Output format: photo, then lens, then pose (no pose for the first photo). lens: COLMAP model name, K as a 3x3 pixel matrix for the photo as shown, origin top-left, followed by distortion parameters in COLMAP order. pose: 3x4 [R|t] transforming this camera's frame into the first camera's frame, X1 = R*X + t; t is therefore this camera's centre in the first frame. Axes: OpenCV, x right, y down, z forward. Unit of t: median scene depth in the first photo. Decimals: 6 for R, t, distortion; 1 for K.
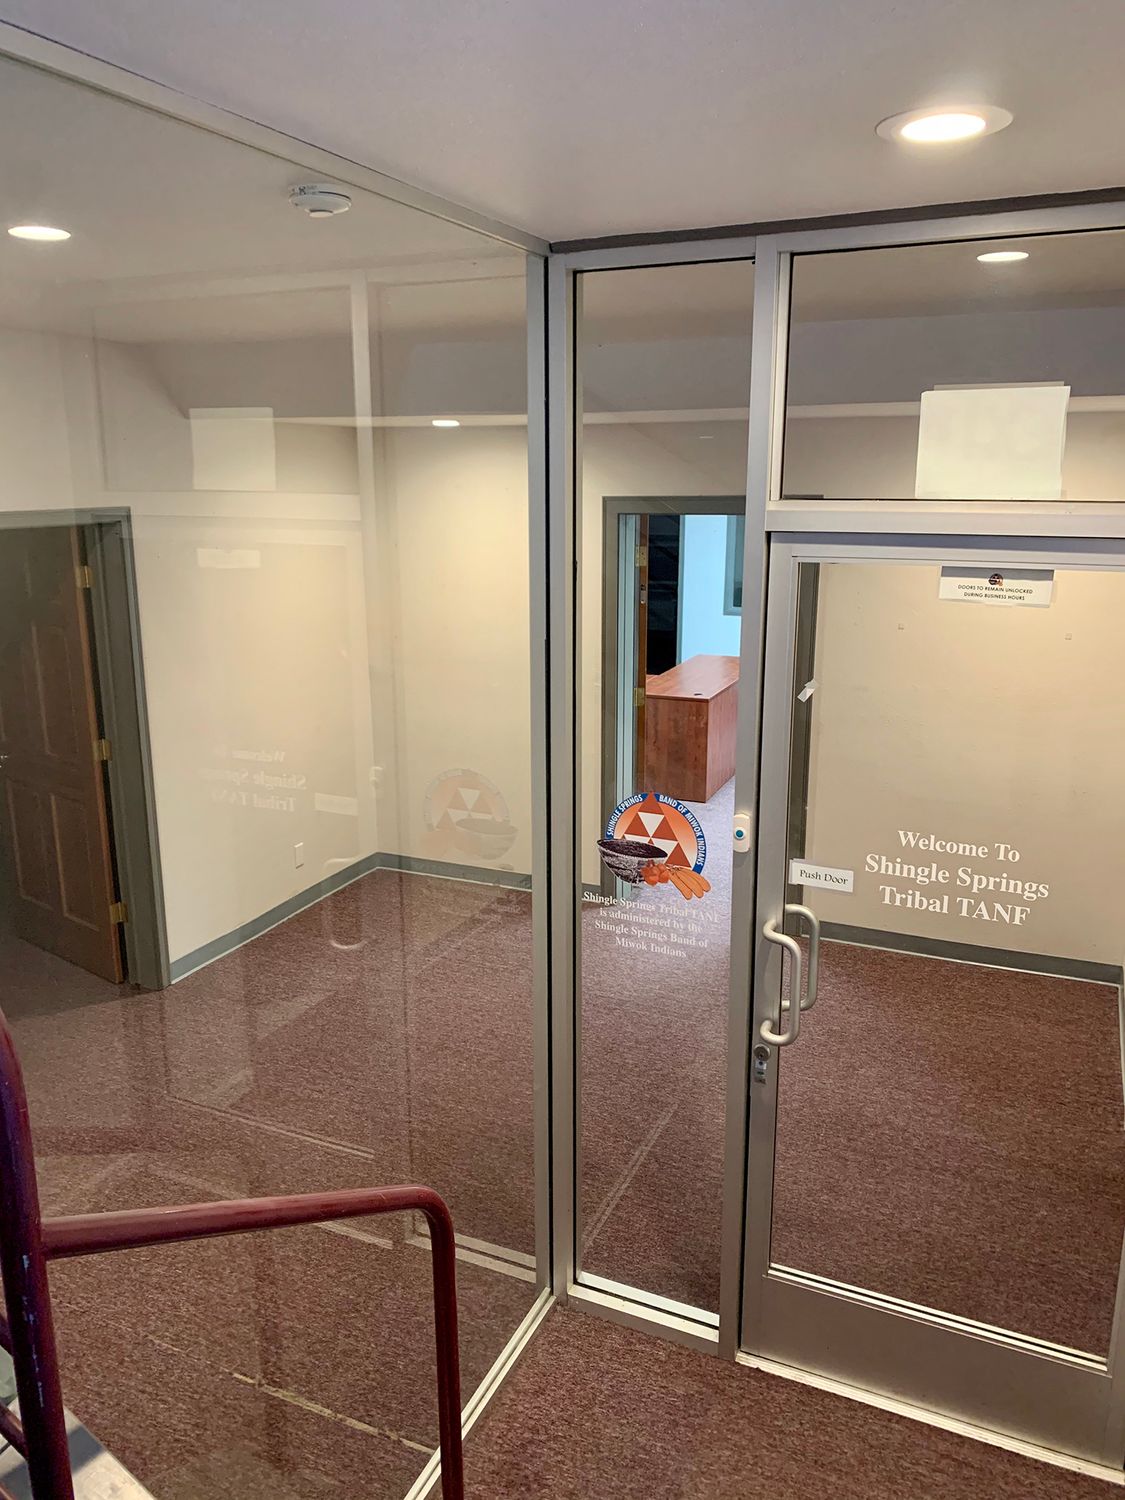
lens RADIAL K [[1151.3, 0, 561.2], [0, 1151.3, 749.0], [0, 0, 1]] dist [0.023492, -0.012493]
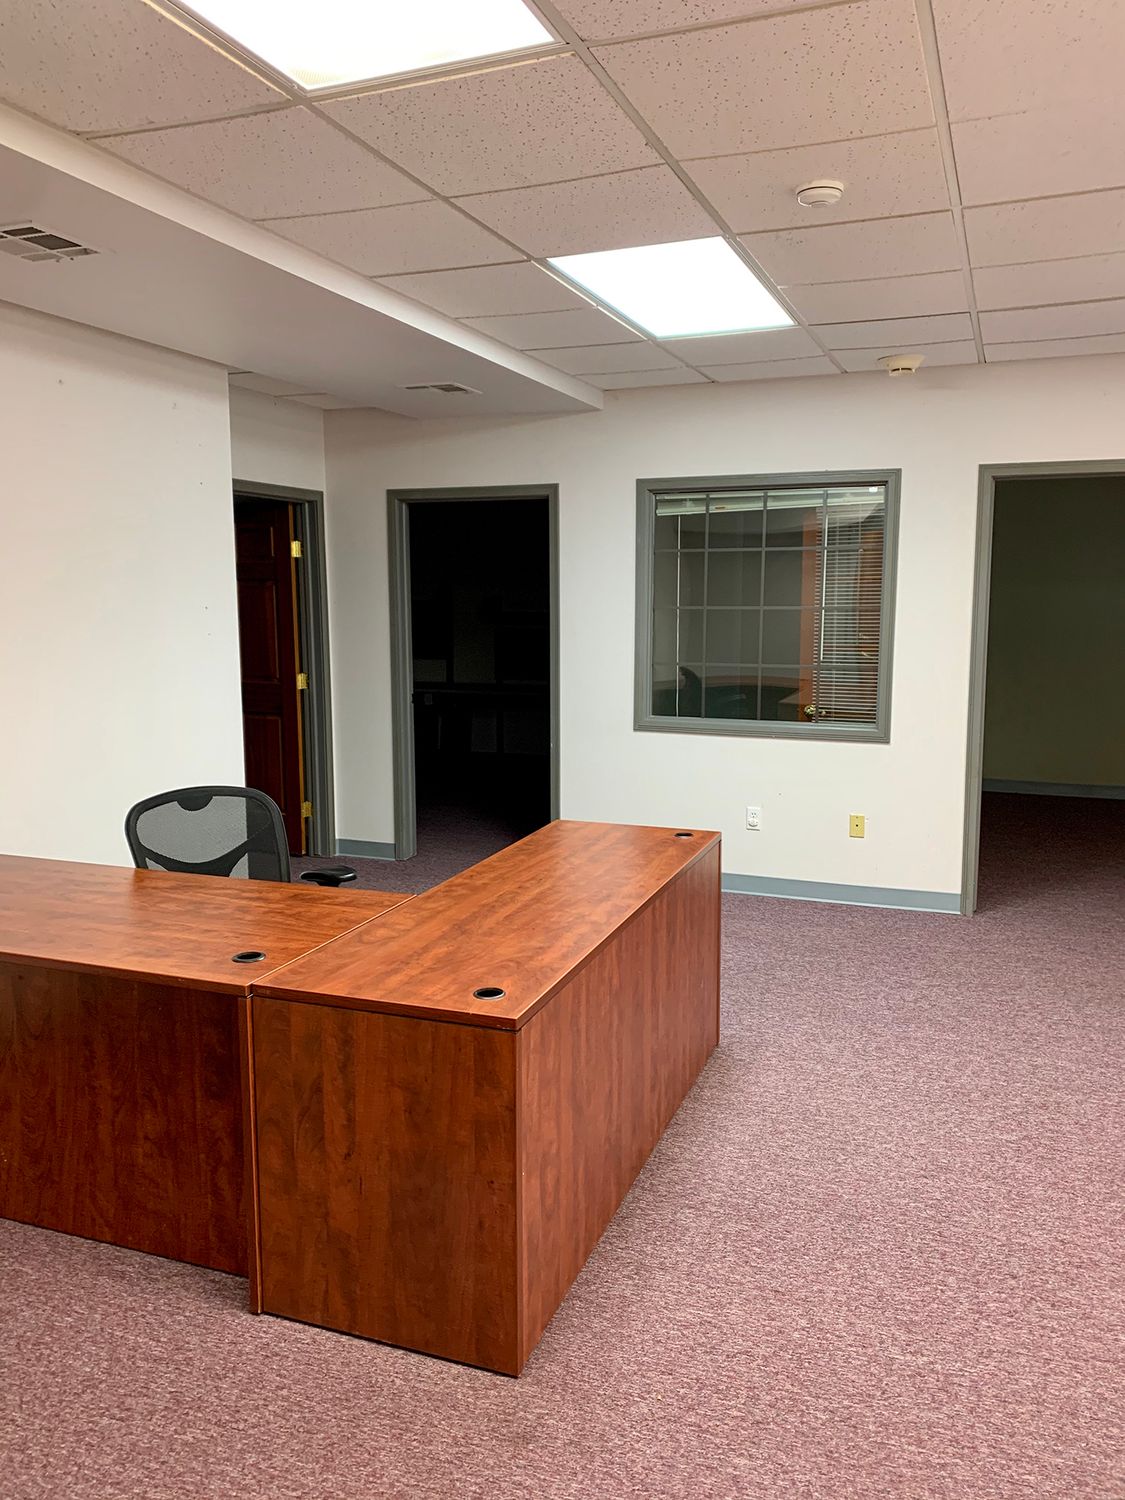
lens RADIAL K [[1151.3, 0, 561.5], [0, 1151.3, 739.1], [0, 0, 1]] dist [0.023492, -0.012493]
pose [[0.998932, -0.006234, 0.045786, 0.124228], [0.011274, 0.993793, -0.110671, -0.079251], [-0.044812, 0.111069, 0.992802, 0.697840]]
